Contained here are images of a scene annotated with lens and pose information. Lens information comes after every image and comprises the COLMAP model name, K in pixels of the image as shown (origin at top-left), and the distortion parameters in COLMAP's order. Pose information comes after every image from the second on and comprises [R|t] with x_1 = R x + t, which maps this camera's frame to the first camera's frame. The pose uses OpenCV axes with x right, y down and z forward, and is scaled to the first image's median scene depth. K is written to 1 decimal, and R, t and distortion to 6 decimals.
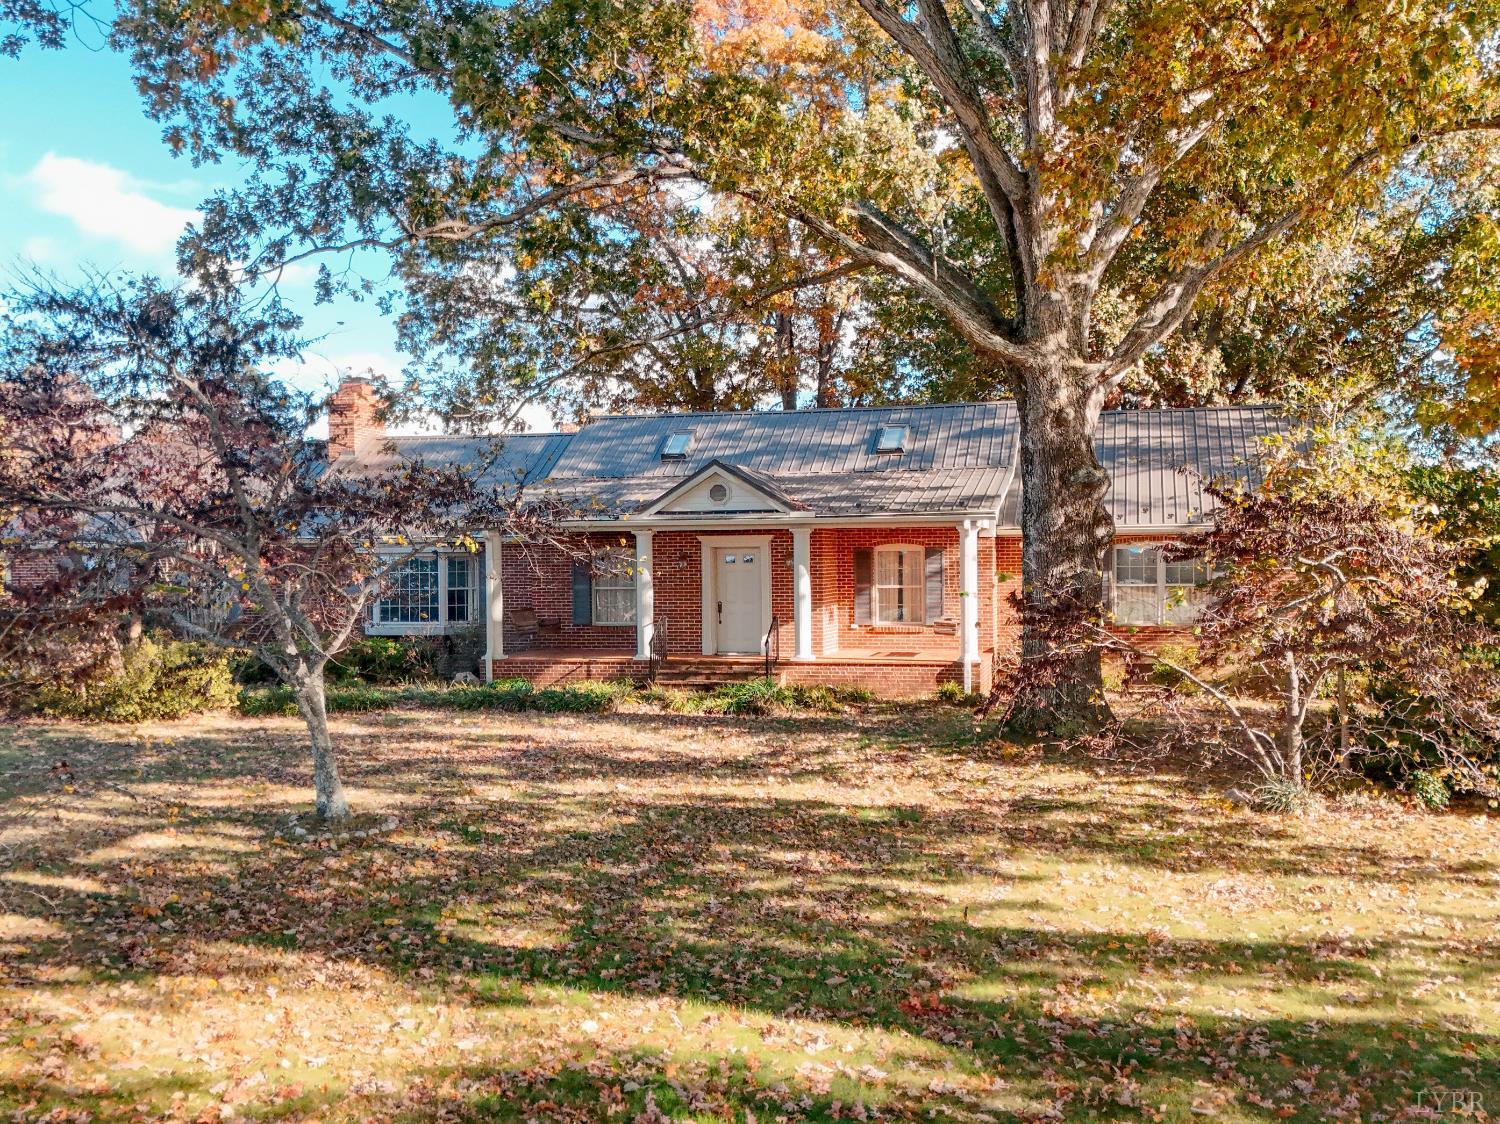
lens RADIAL K [[1435.1, 0, 750.0], [0, 1435.1, 562.0], [0, 0, 1]] dist [0.053527, -0.027998]
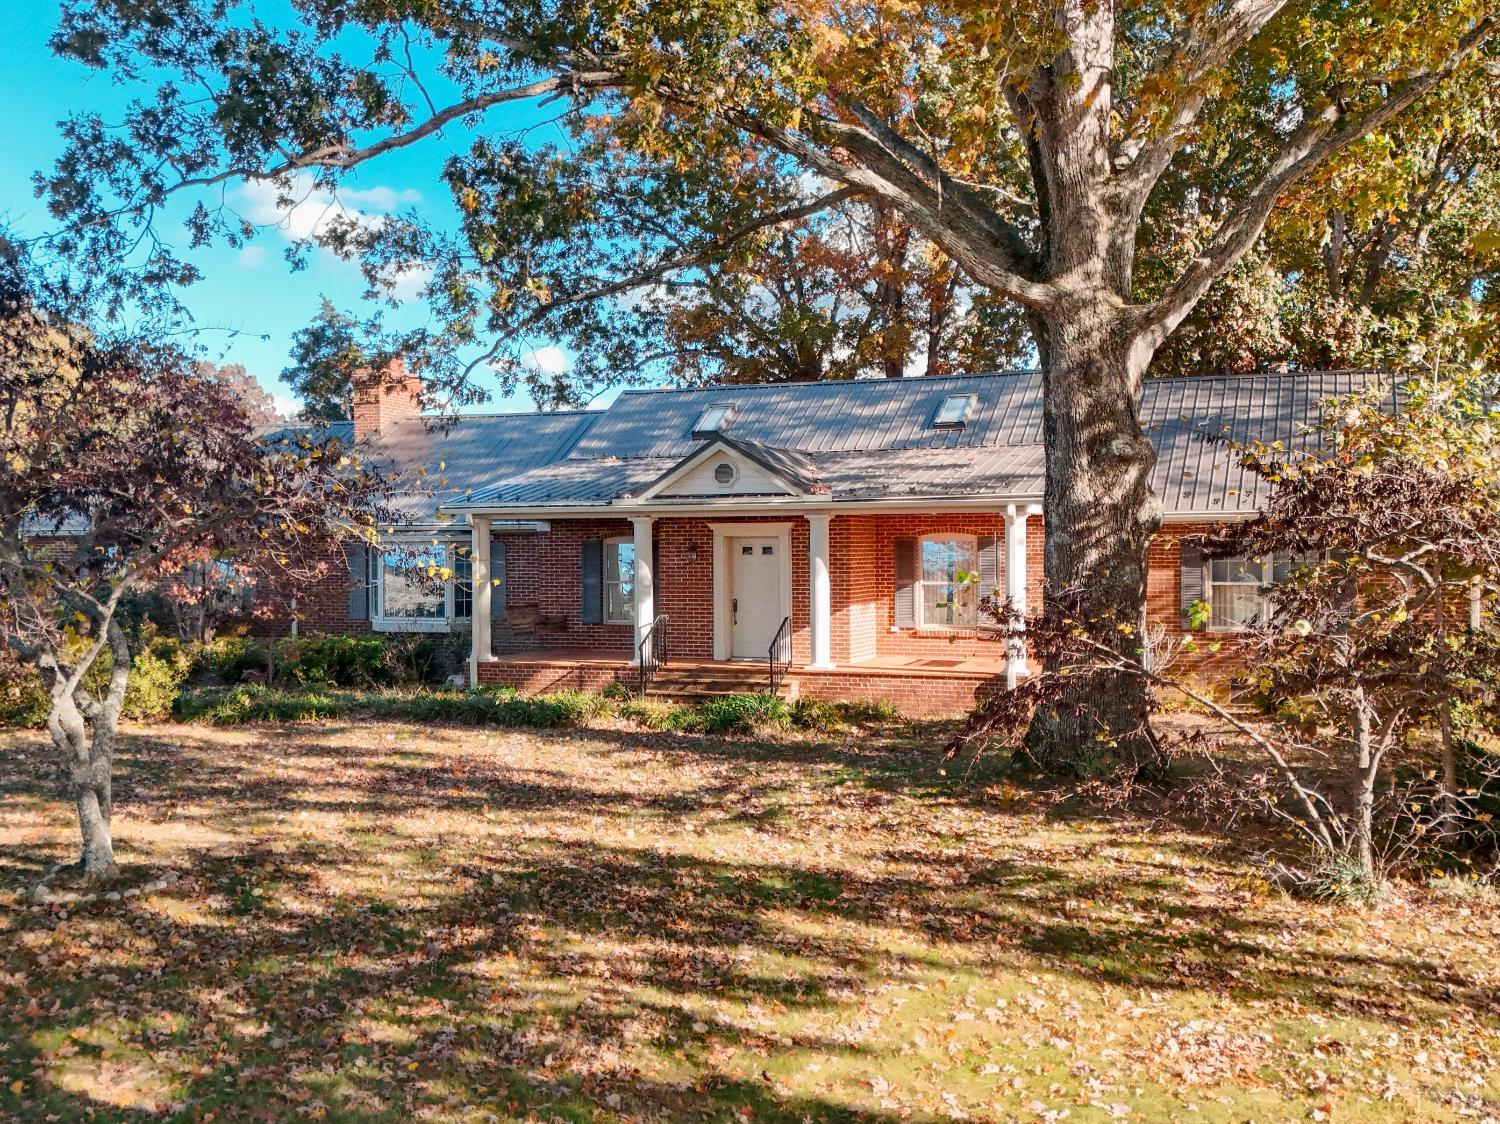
lens RADIAL K [[1435.1, 0, 750.0], [0, 1435.1, 562.0], [0, 0, 1]] dist [0.053527, -0.027998]
pose [[0.991598, 0.005707, -0.129231, 0.105813], [-0.004665, 0.999954, 0.008363, -0.002160], [0.129272, -0.007689, 0.991579, 0.149922]]
